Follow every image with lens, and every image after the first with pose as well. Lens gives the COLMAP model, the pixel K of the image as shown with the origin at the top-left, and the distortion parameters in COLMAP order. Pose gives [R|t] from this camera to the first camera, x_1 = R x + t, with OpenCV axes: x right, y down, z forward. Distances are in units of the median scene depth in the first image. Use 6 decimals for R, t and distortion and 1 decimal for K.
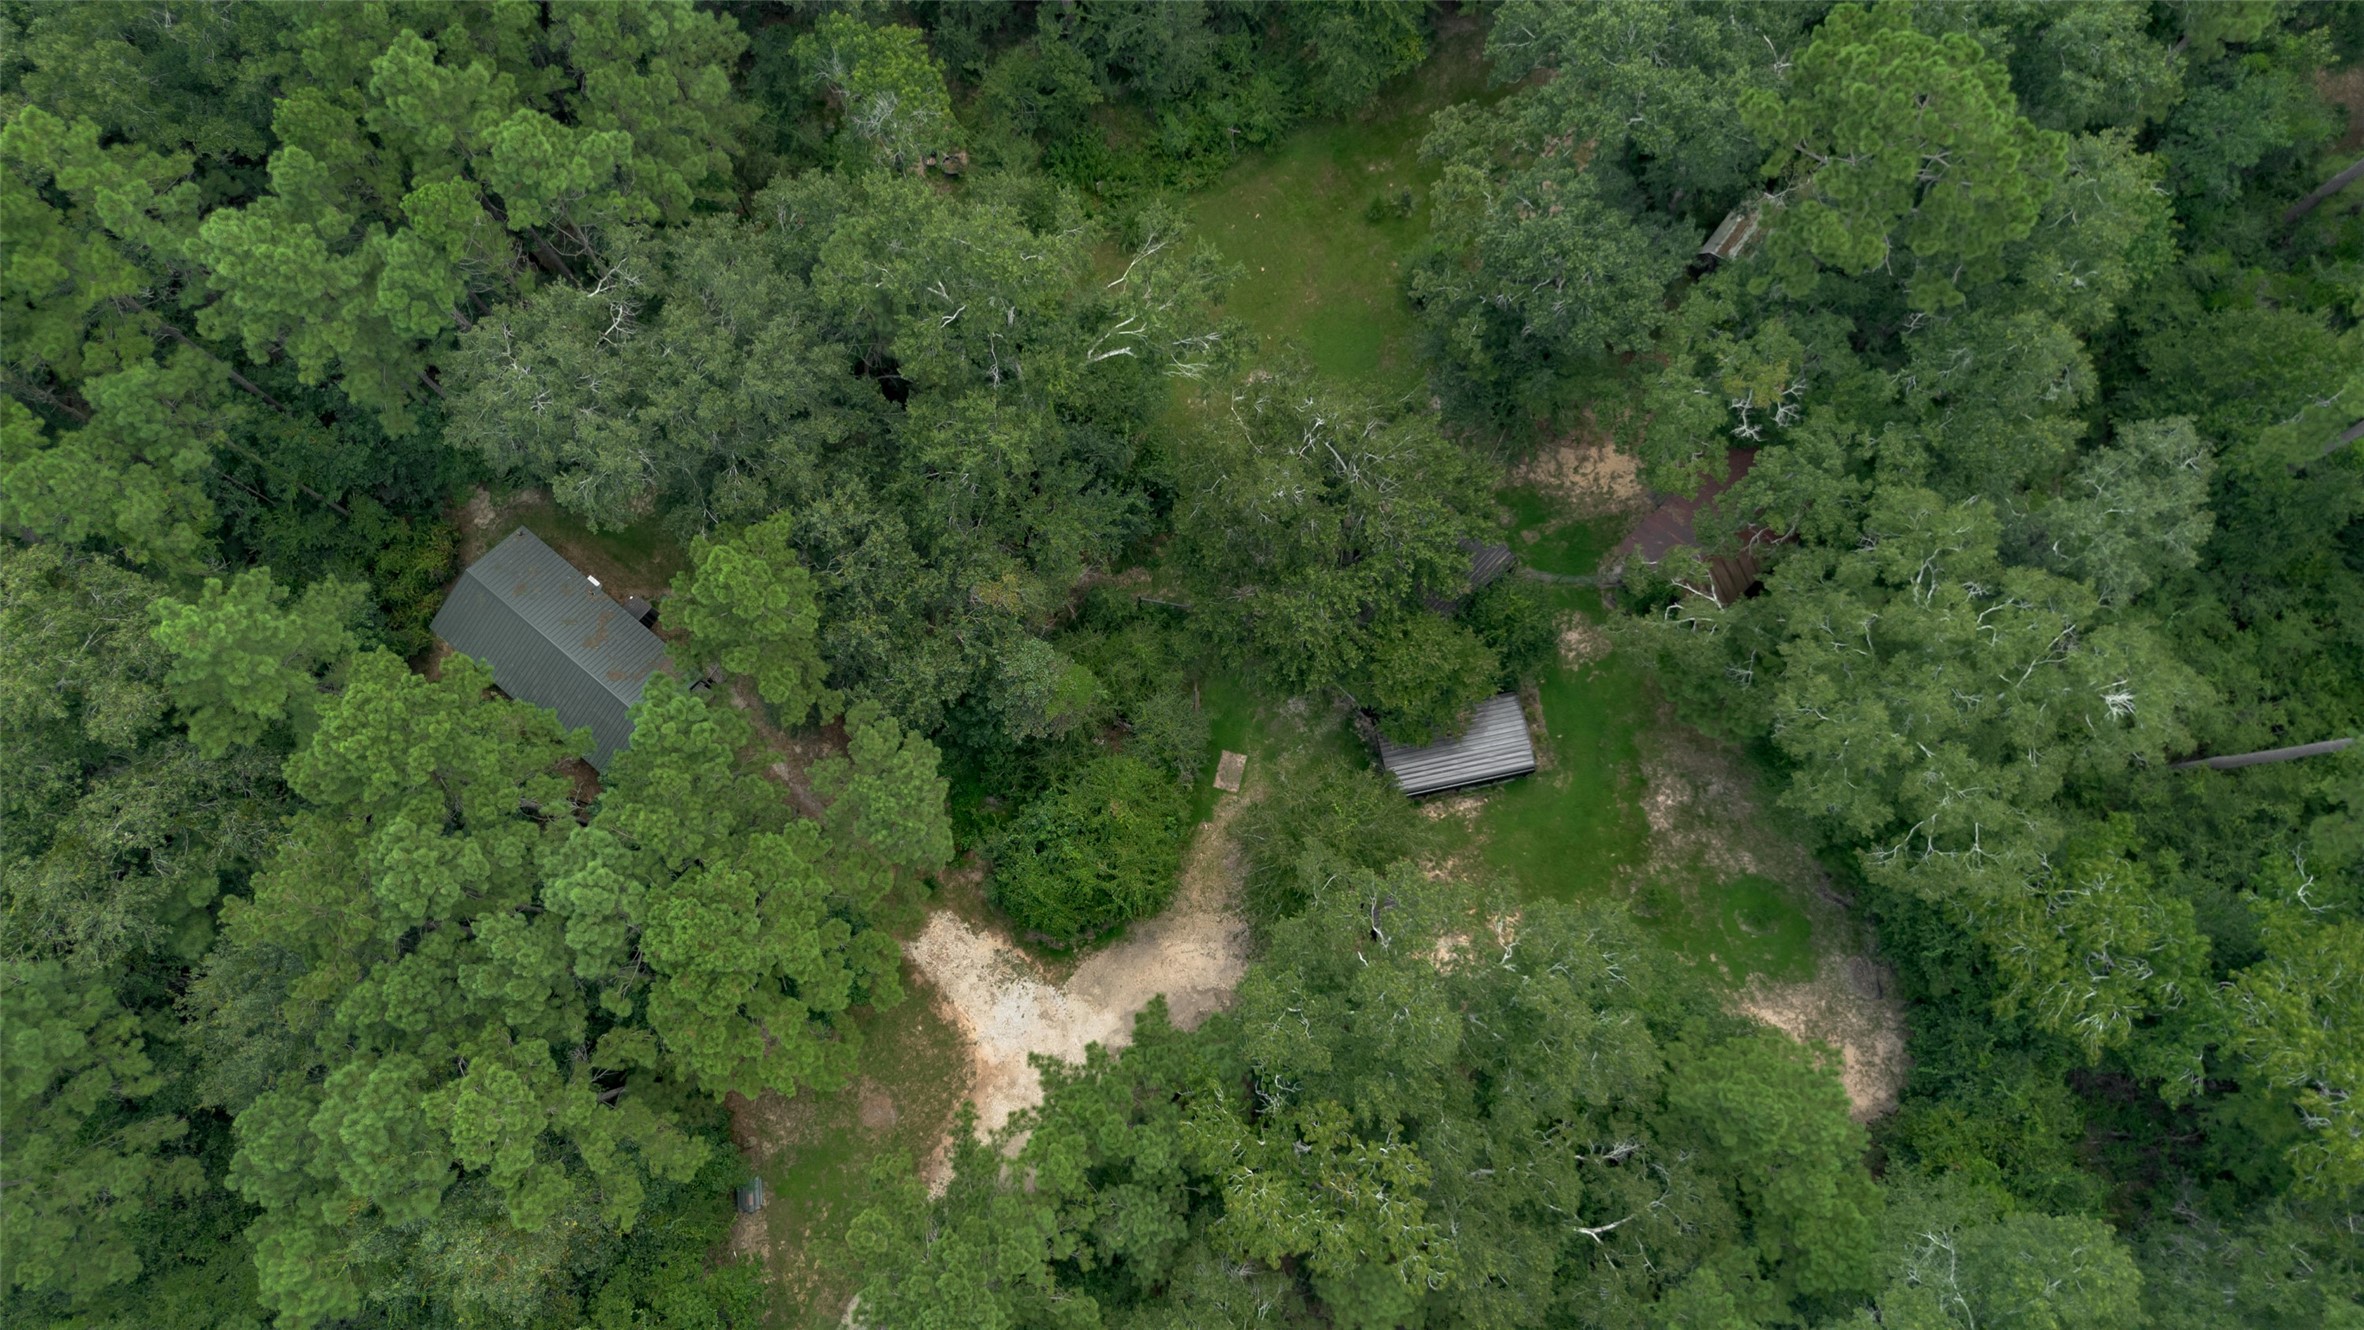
lens RADIAL K [[1706.4, 0, 1194.7], [0, 1706.4, 663.4], [0, 0, 1]] dist [0.054070, -0.052471]
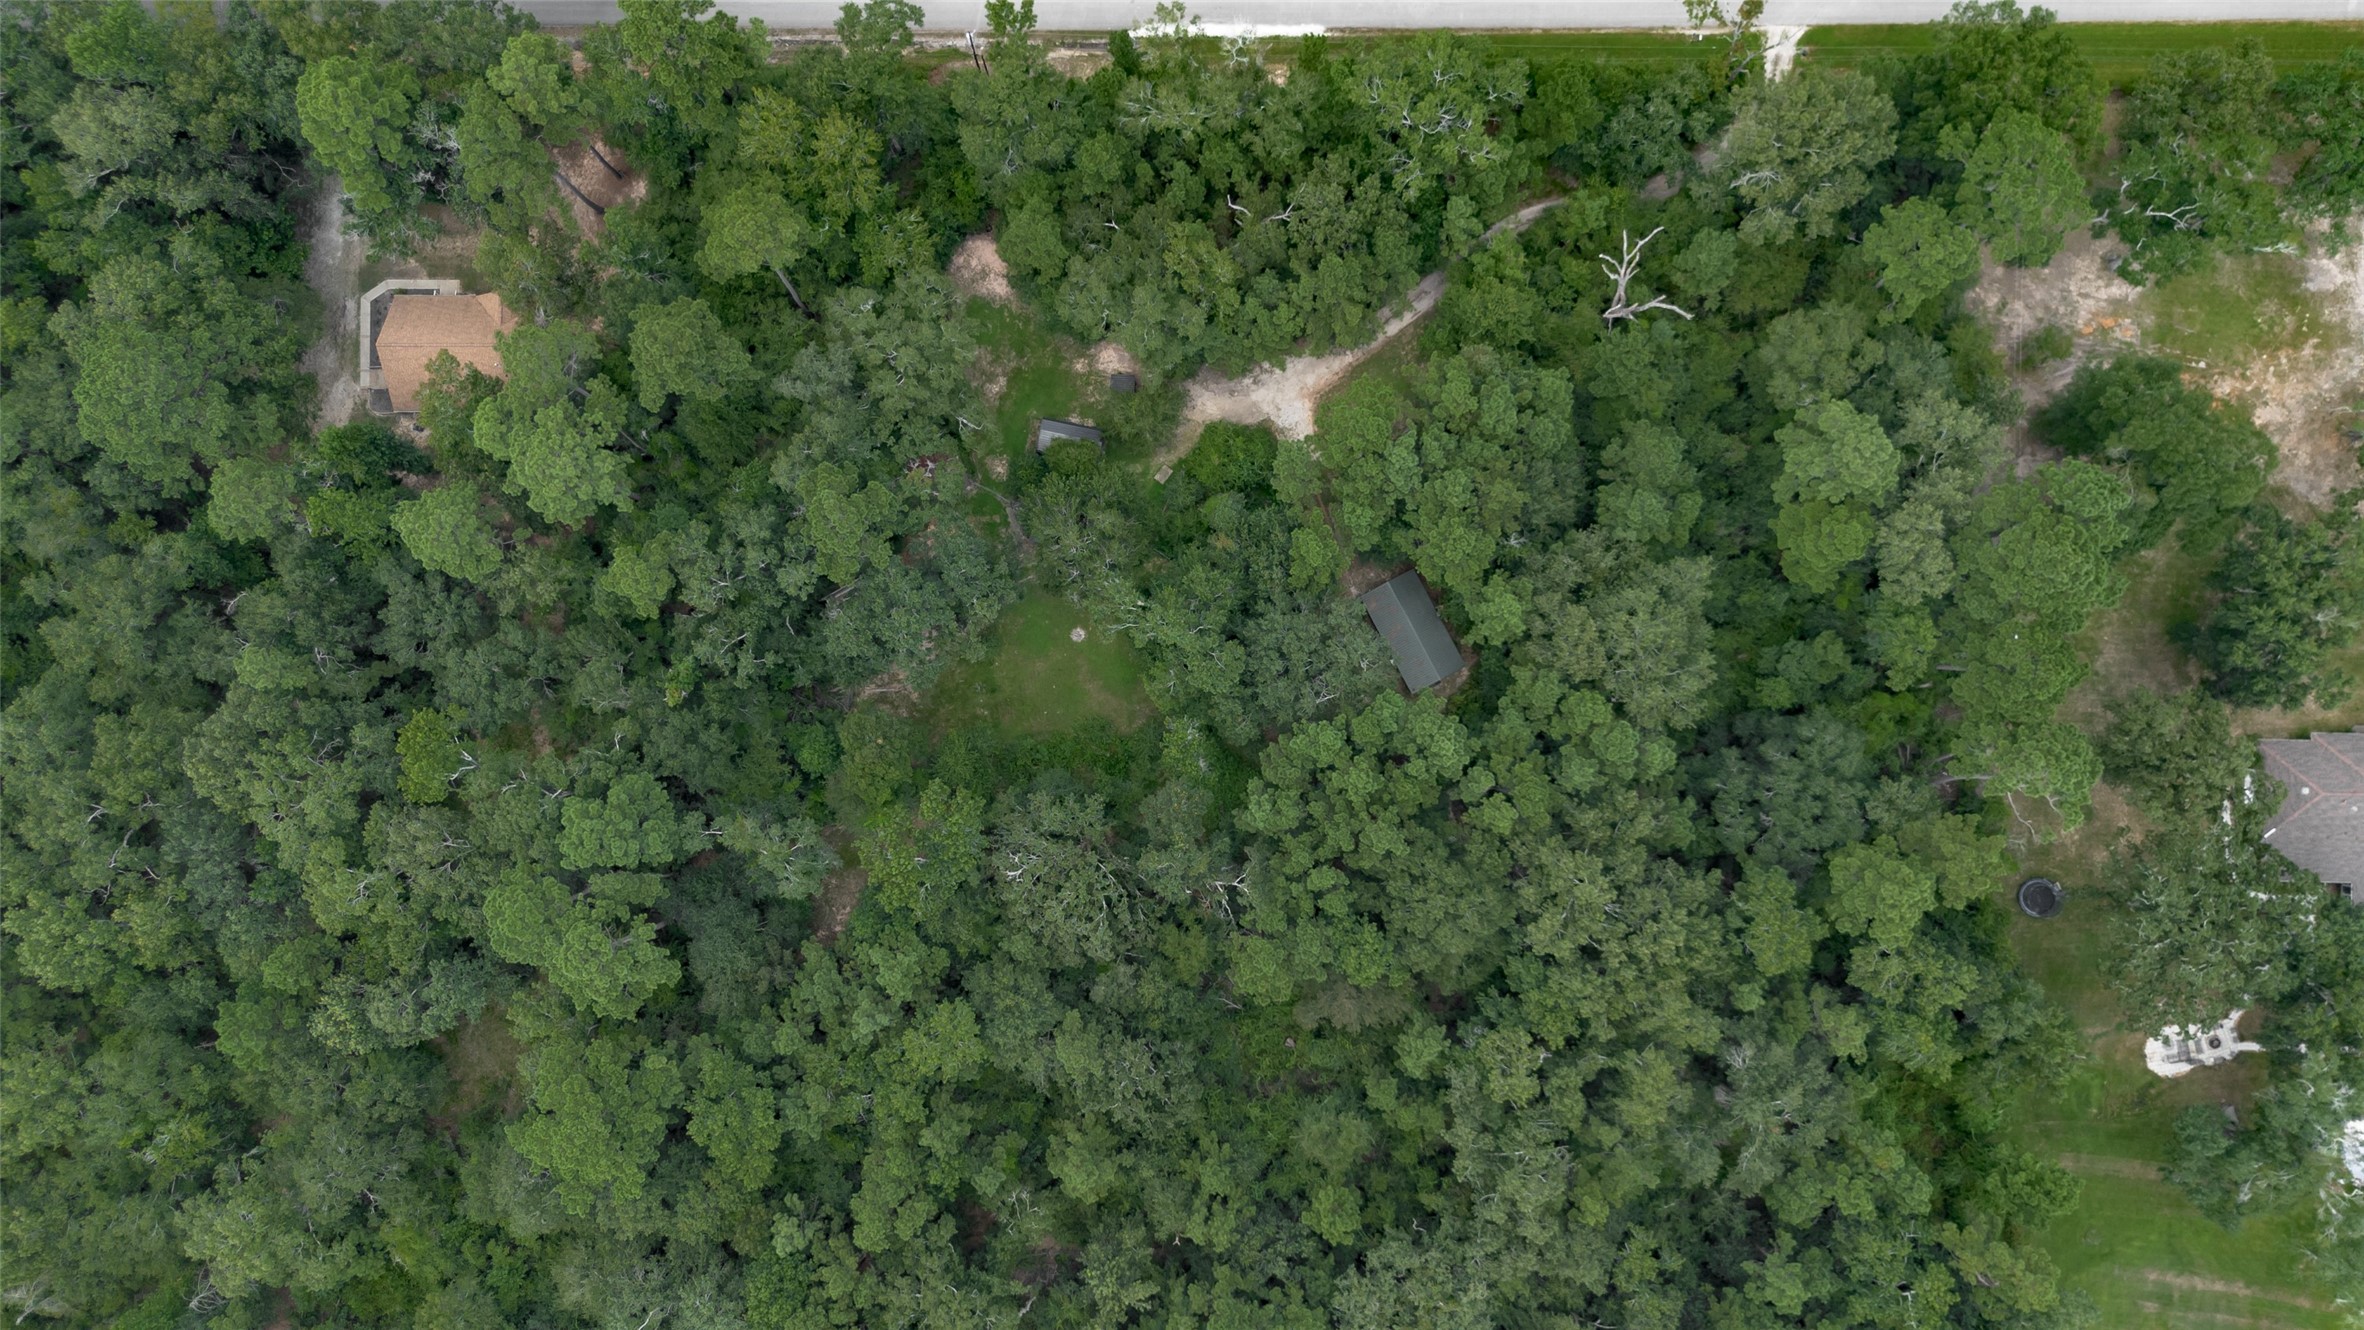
lens RADIAL K [[1706.4, 0, 1186.4], [0, 1706.4, 659.3], [0, 0, 1]] dist [0.054070, -0.052471]
pose [[-0.920171, -0.388960, 0.044678, -0.228152], [0.386888, -0.885853, 0.256091, -0.811527], [-0.060031, 0.252933, 0.965620, -1.264916]]
